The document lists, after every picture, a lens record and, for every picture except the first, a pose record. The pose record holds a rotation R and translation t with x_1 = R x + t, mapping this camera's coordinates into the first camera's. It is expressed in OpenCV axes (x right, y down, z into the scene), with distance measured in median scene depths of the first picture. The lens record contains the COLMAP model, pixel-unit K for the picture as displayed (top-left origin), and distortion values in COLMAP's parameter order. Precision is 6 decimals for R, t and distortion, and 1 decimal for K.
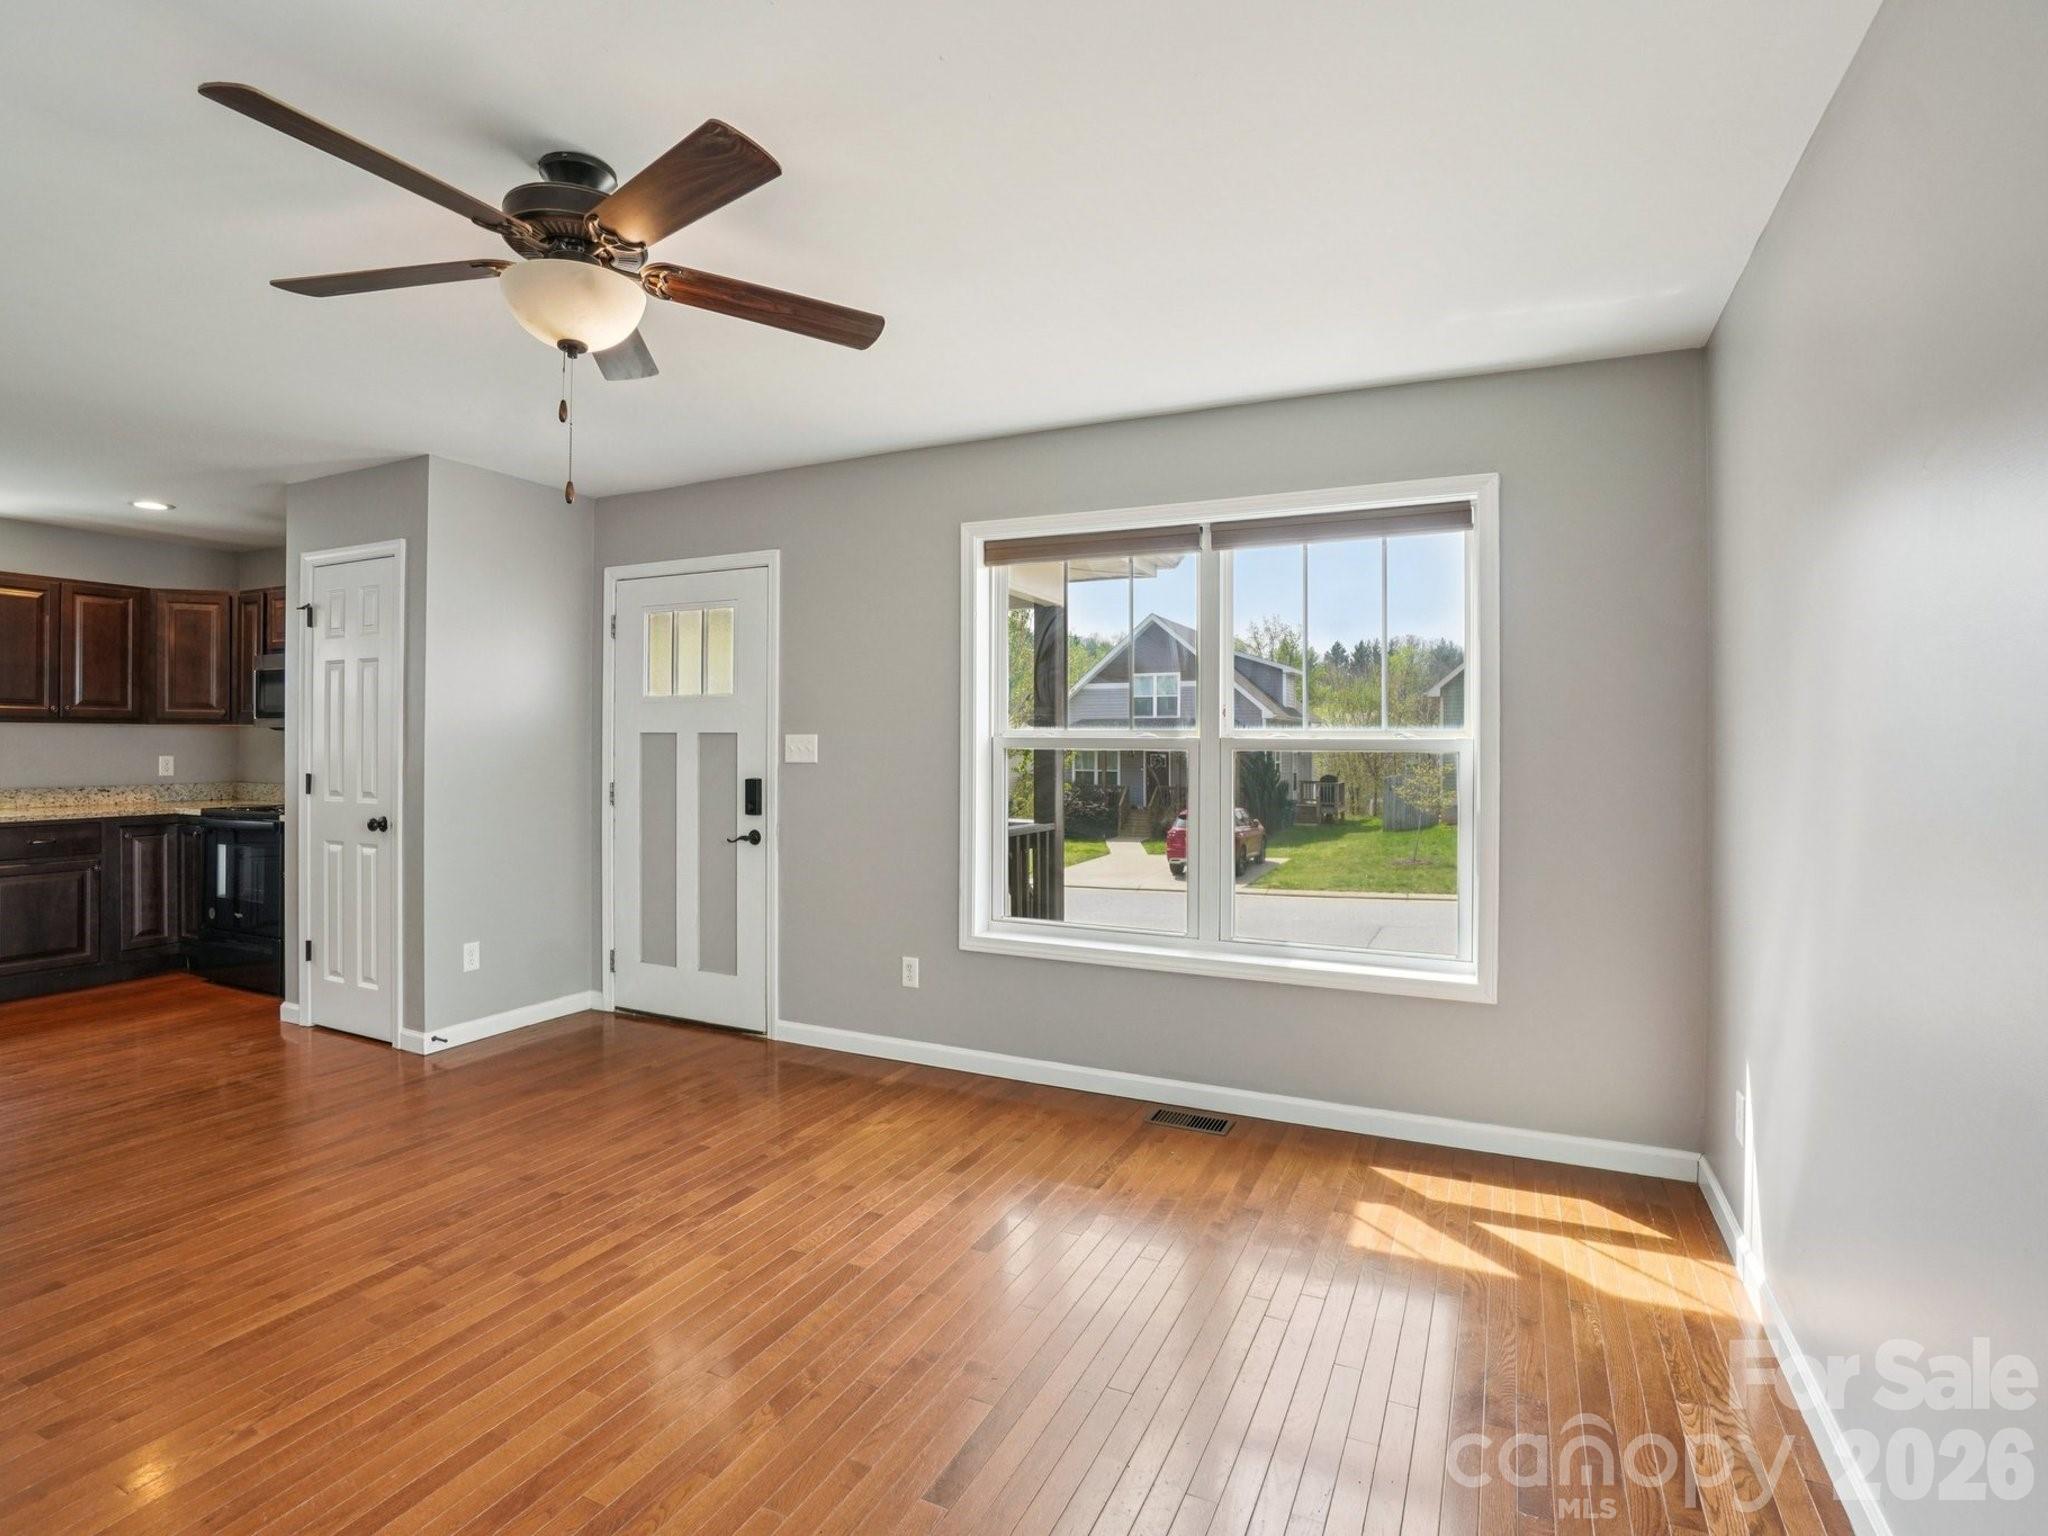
lens RADIAL K [[1026.1, 0, 1029.2], [0, 1026.1, 748.4], [0, 0, 1]] dist [-0.034103, 0.008660]
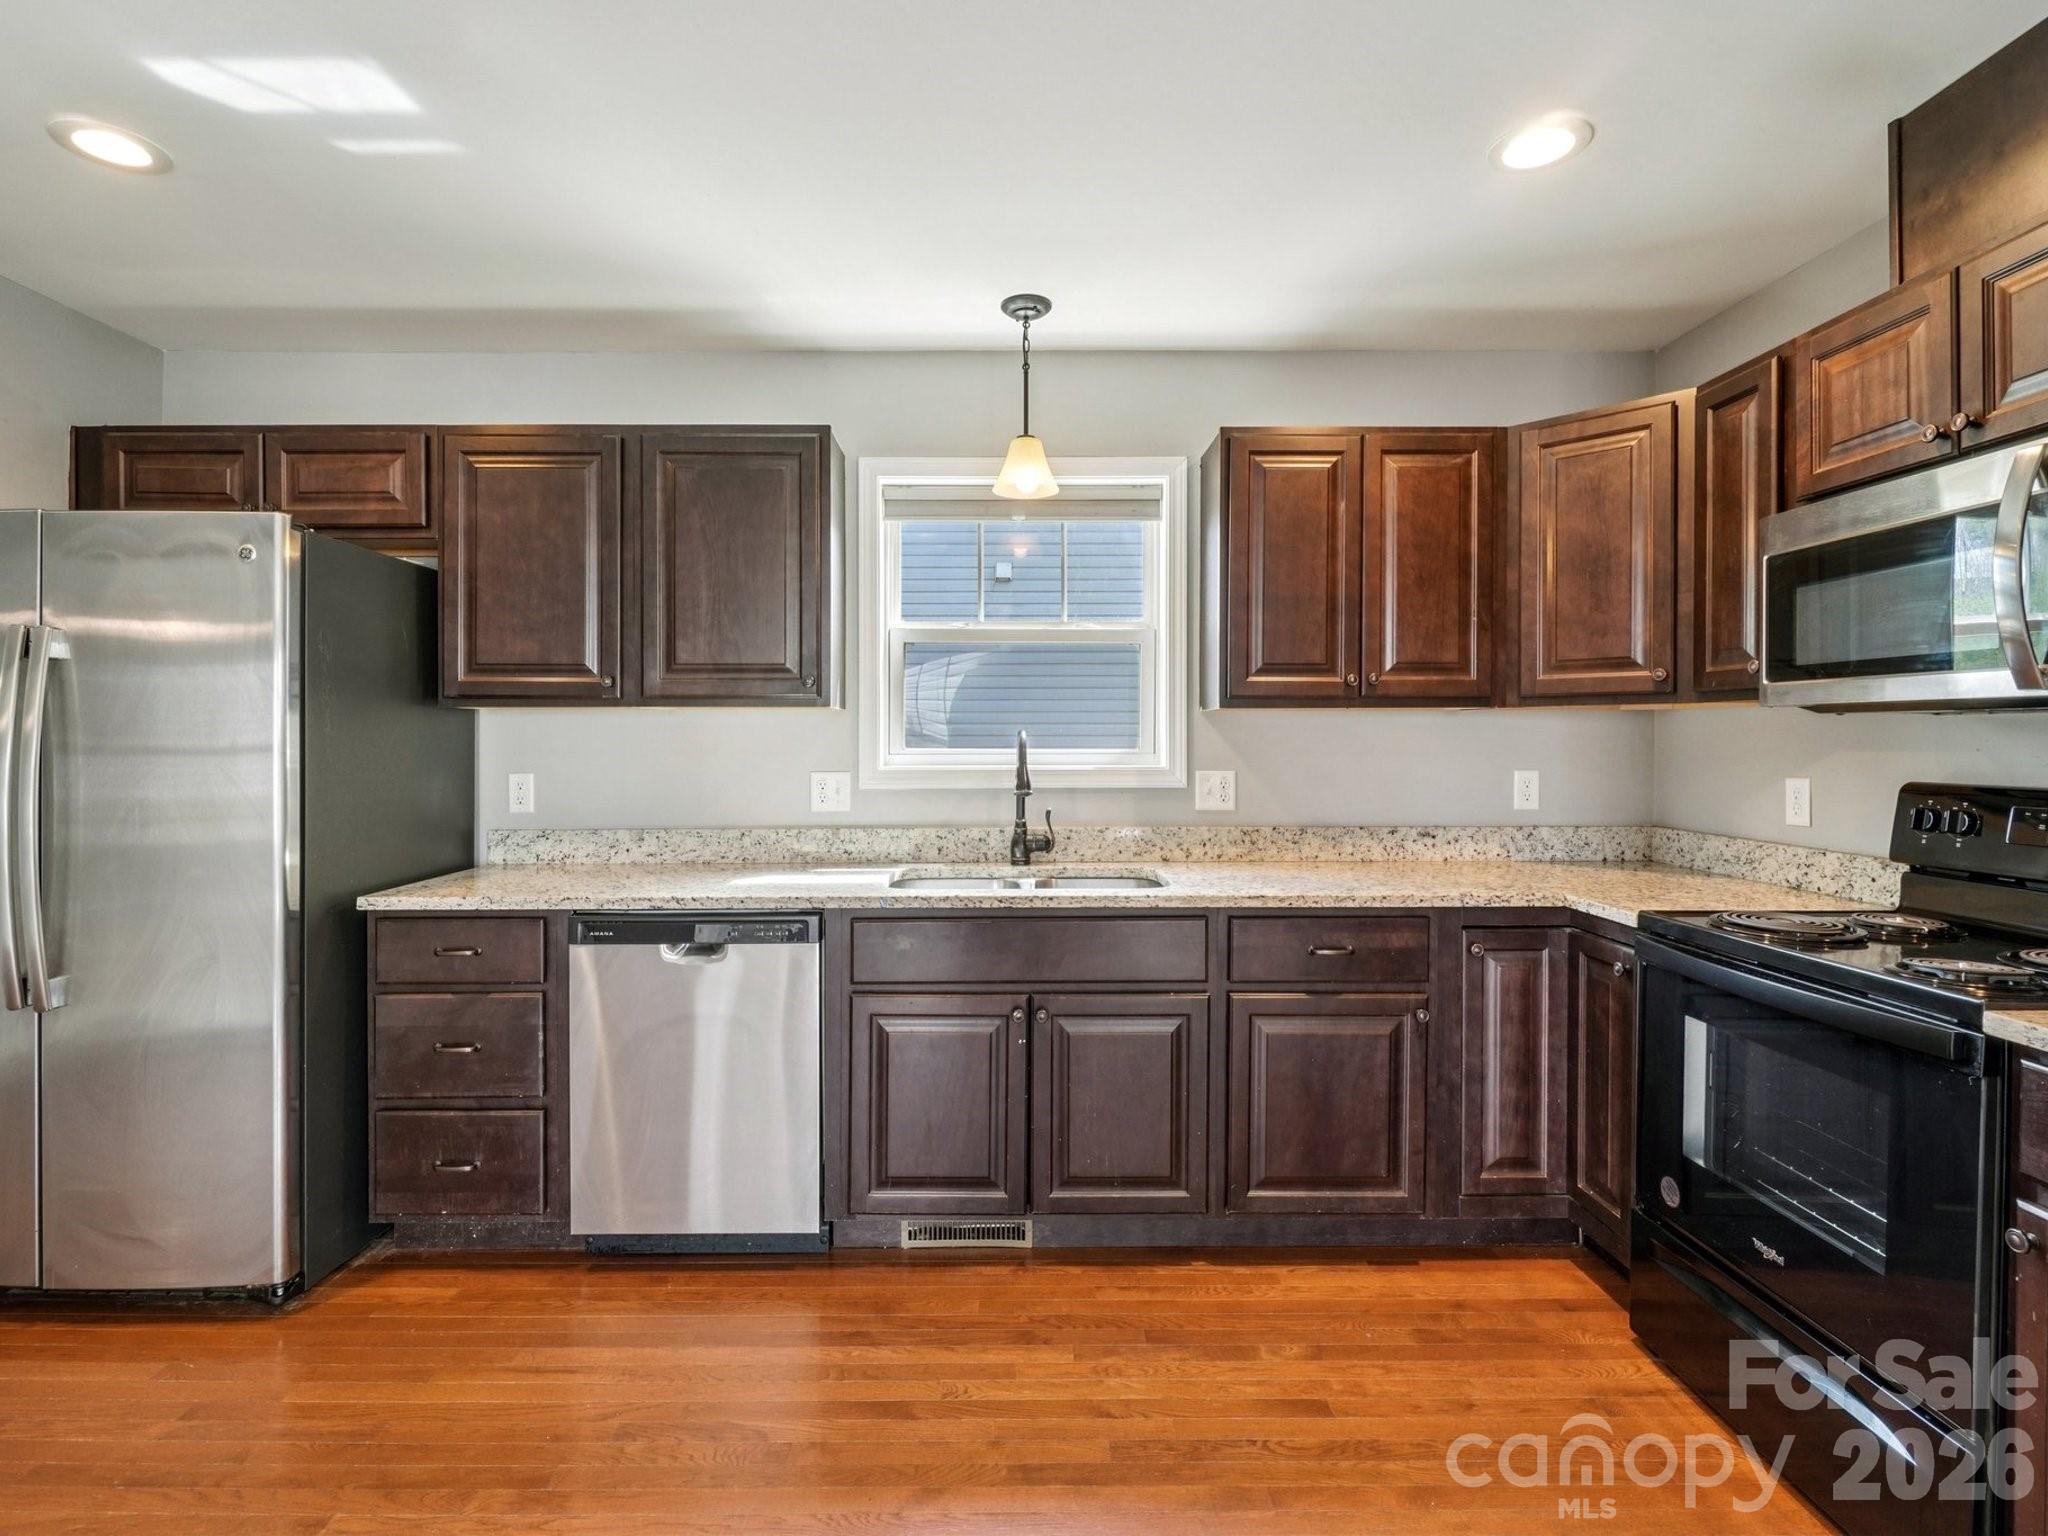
lens RADIAL K [[1026.1, 0, 983.1], [0, 1026.1, 741.3], [0, 0, 1]] dist [-0.034103, 0.008660]
pose [[0.429598, -0.002125, -0.903018, -0.668387], [-0.004220, 0.999982, -0.004360, -0.005368], [0.903010, 0.005684, 0.429581, 0.692166]]
